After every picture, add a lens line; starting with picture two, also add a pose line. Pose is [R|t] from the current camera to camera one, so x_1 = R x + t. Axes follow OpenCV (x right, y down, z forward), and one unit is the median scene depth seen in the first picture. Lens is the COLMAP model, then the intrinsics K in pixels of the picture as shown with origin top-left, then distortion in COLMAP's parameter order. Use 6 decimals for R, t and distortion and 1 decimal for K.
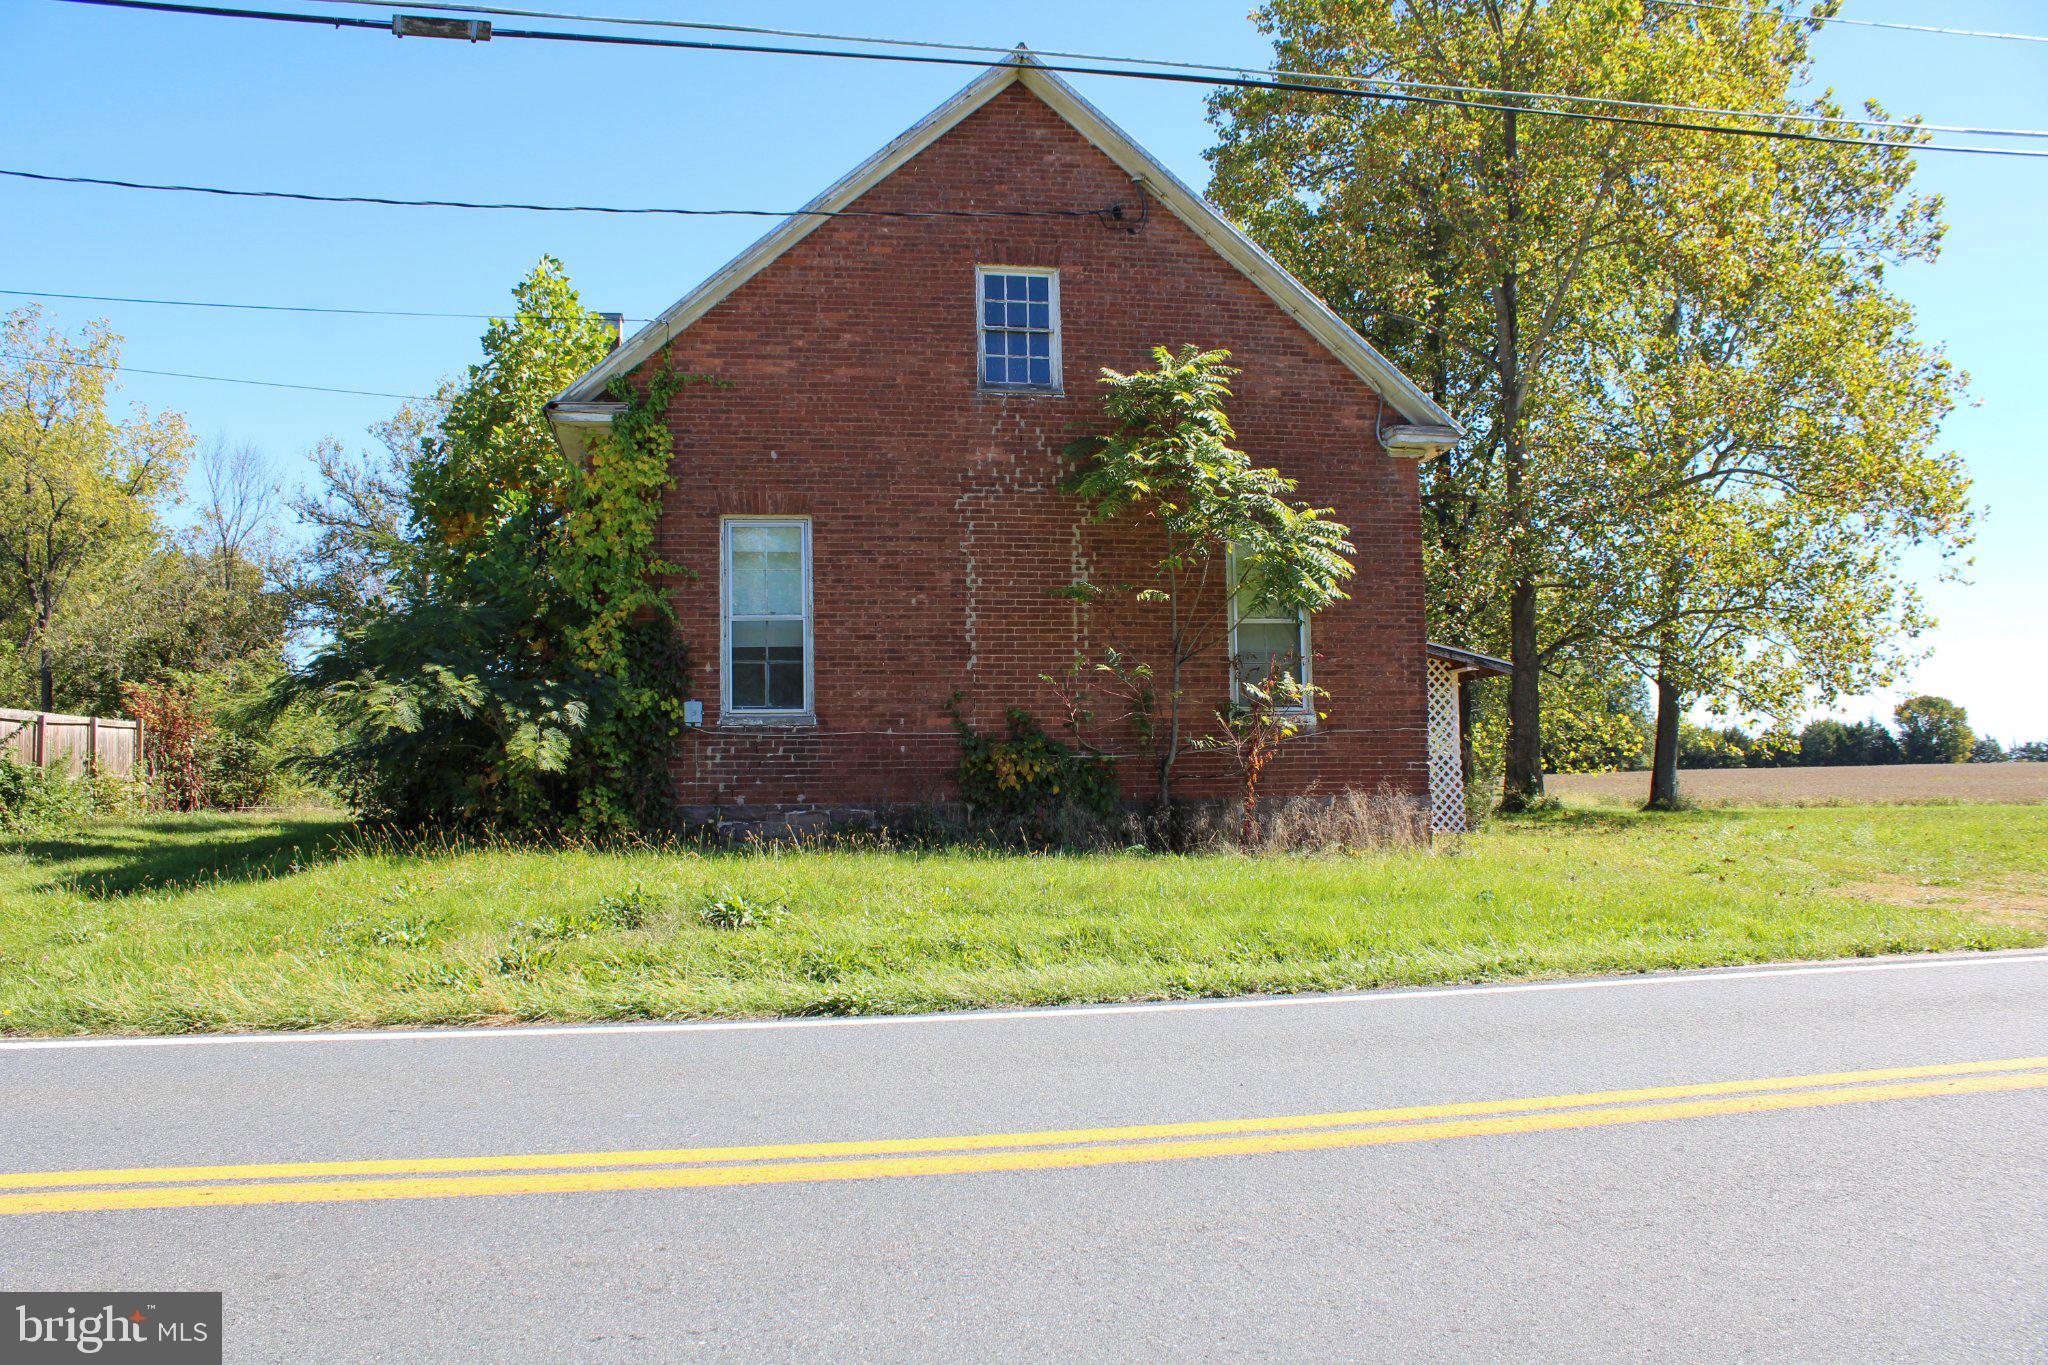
lens RADIAL K [[1667.2, 0, 1024.0], [0, 1667.2, 682.5], [0, 0, 1]] dist [-0.162224, 0.141186]
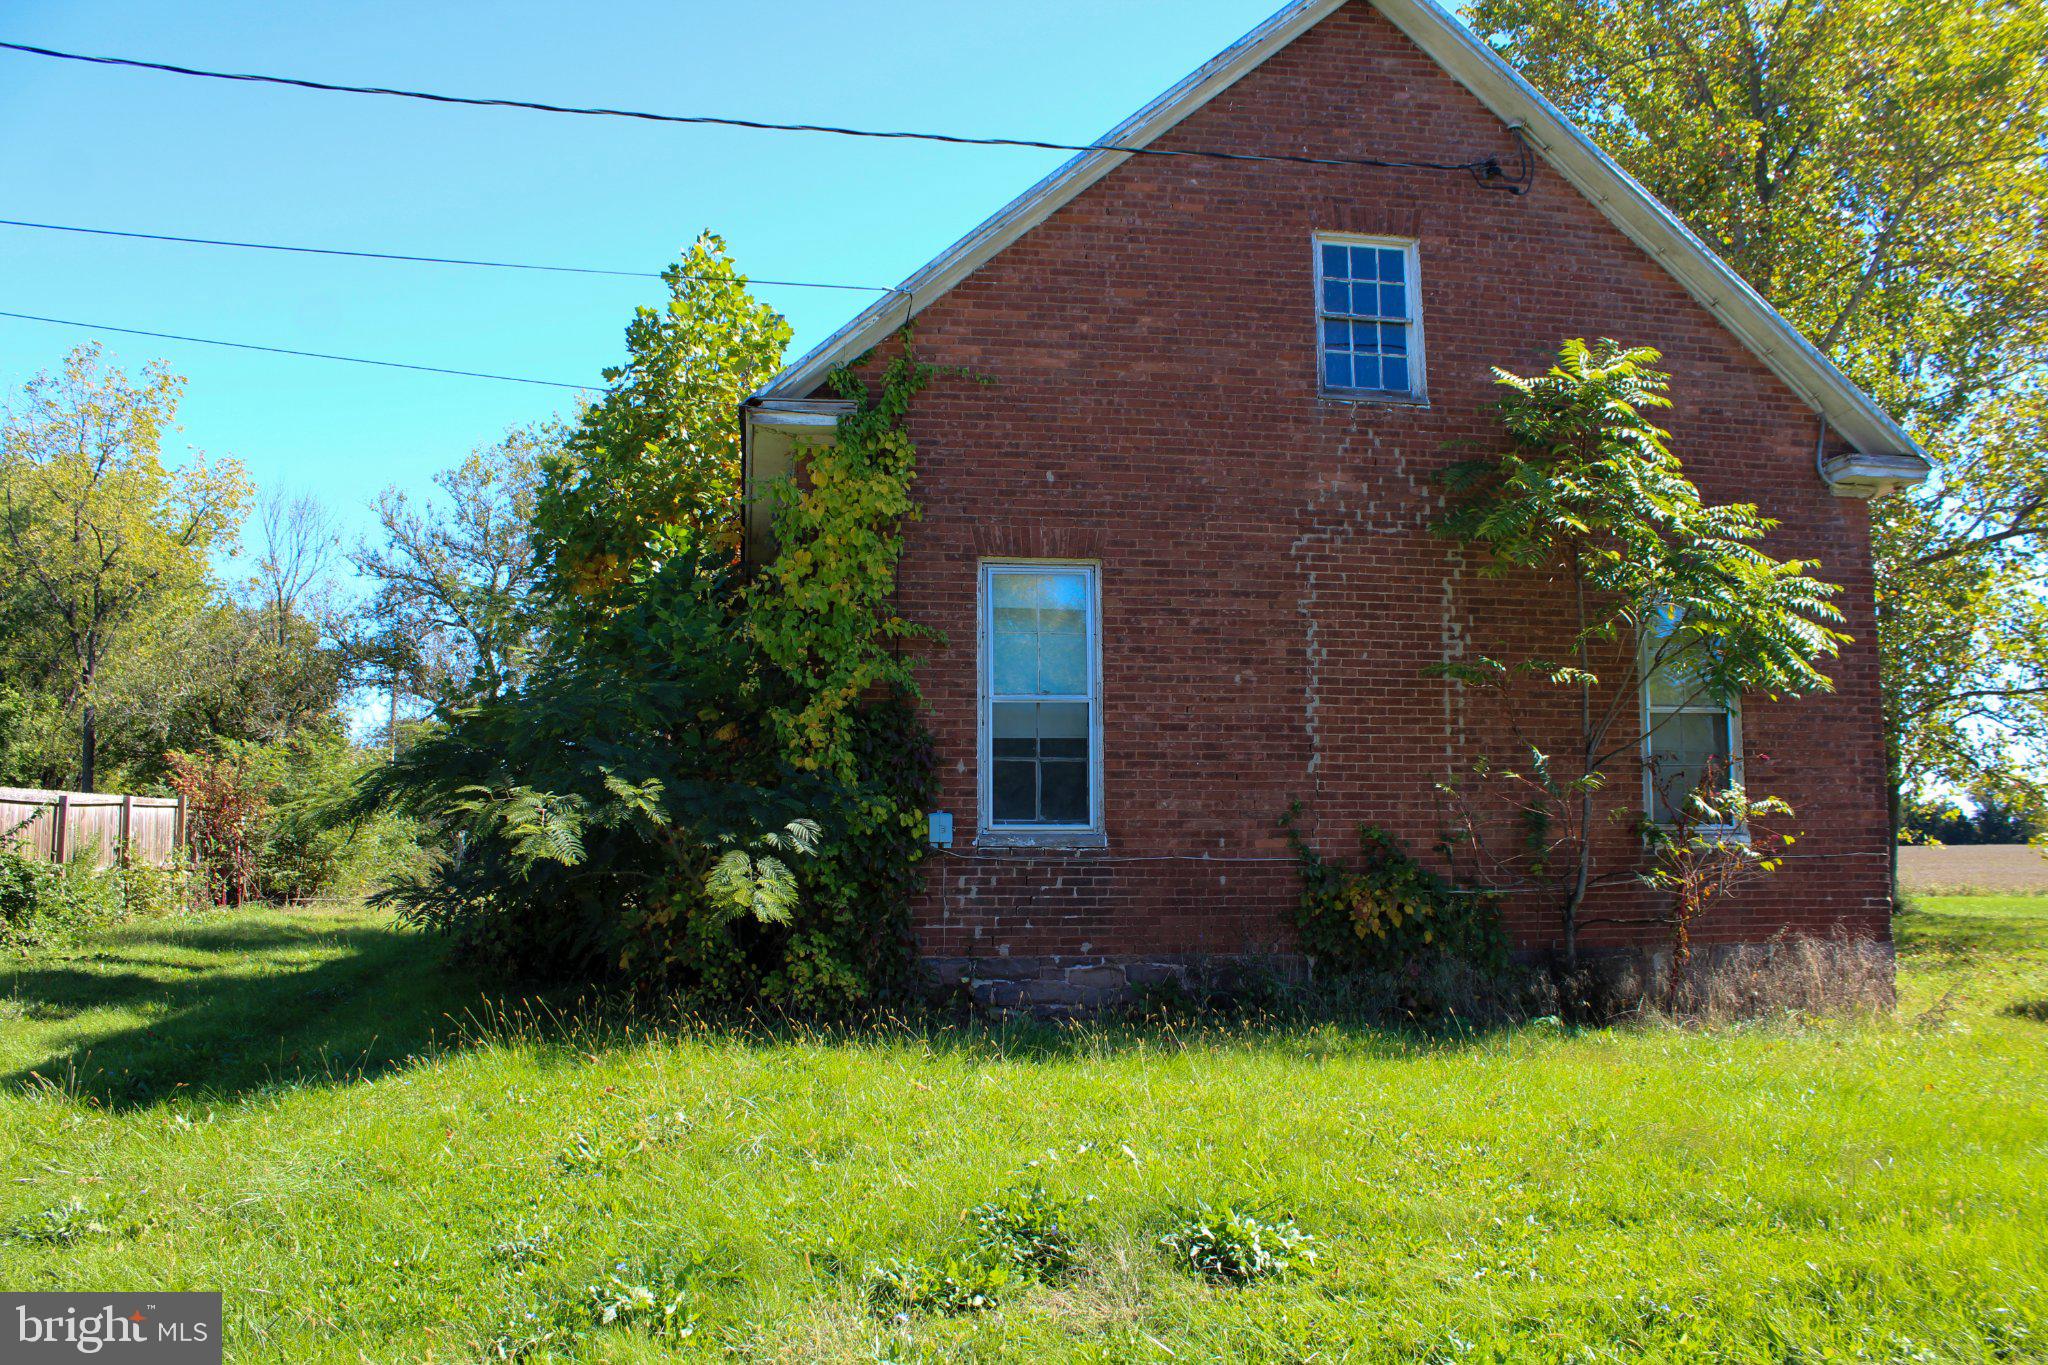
lens RADIAL K [[1618.4, 0, 1002.8], [0, 1618.4, 690.0], [0, 0, 1]] dist [-0.156388, 0.131837]
pose [[0.999629, 0.012048, -0.024444, -0.151262], [-0.012870, 0.999346, -0.033778, -0.018338], [0.024021, 0.034080, 0.999130, 0.284097]]
